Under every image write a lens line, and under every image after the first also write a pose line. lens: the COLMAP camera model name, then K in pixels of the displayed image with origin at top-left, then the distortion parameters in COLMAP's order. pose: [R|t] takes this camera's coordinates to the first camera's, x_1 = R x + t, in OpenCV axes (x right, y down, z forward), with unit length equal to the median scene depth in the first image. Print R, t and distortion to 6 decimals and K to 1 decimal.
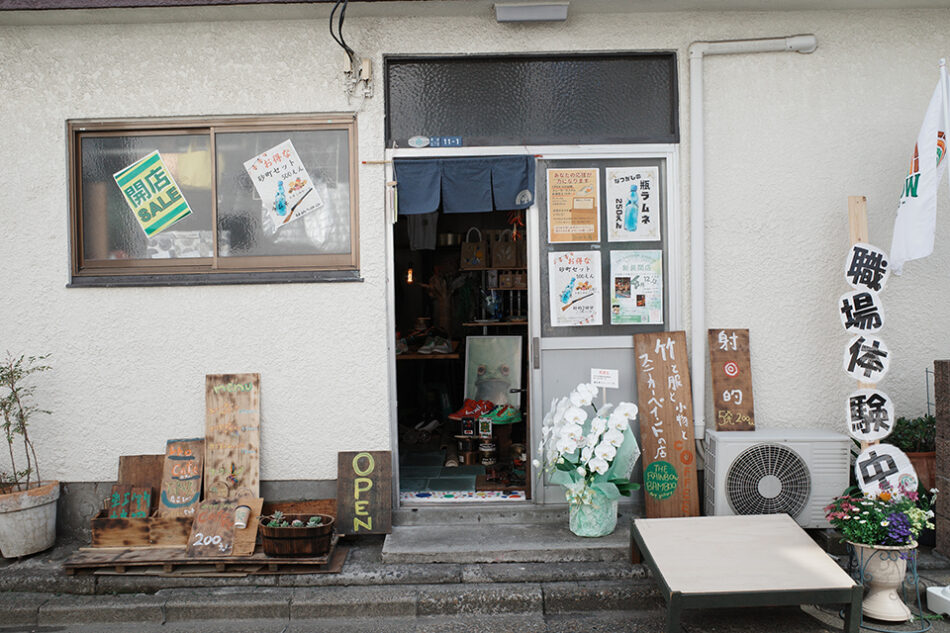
lens RADIAL K [[756.6, 0, 475.0], [0, 756.6, 316.5], [0, 0, 1]] dist [-0.064172, 0.073898]
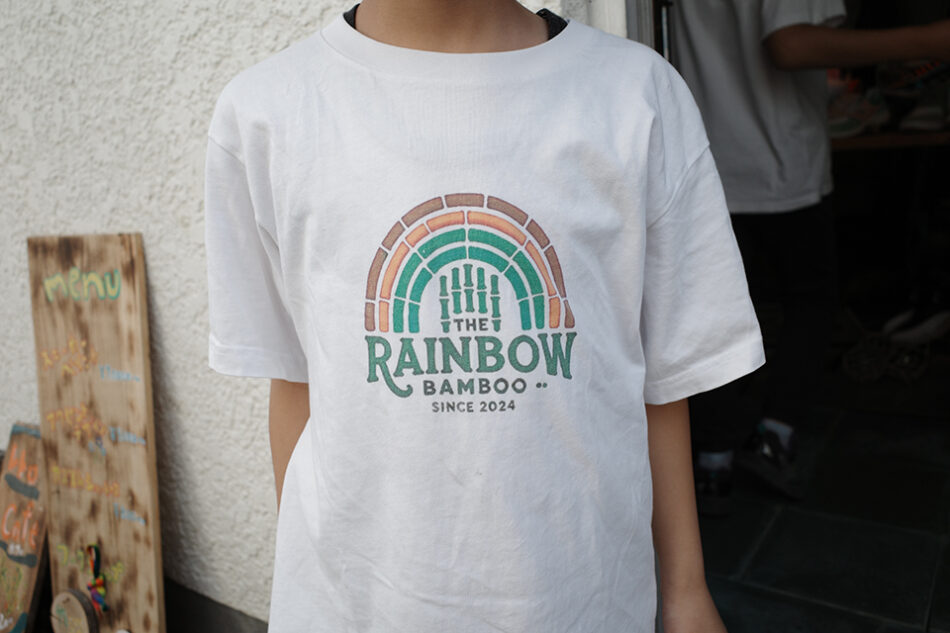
lens RADIAL K [[756.6, 0, 475.0], [0, 756.6, 316.5], [0, 0, 1]] dist [-0.064172, 0.073898]
pose [[0.810715, 0.082138, -0.579651, -0.041011], [0.074345, 0.967649, 0.241100, 0.050004], [0.580702, -0.238558, 0.778380, 0.867934]]
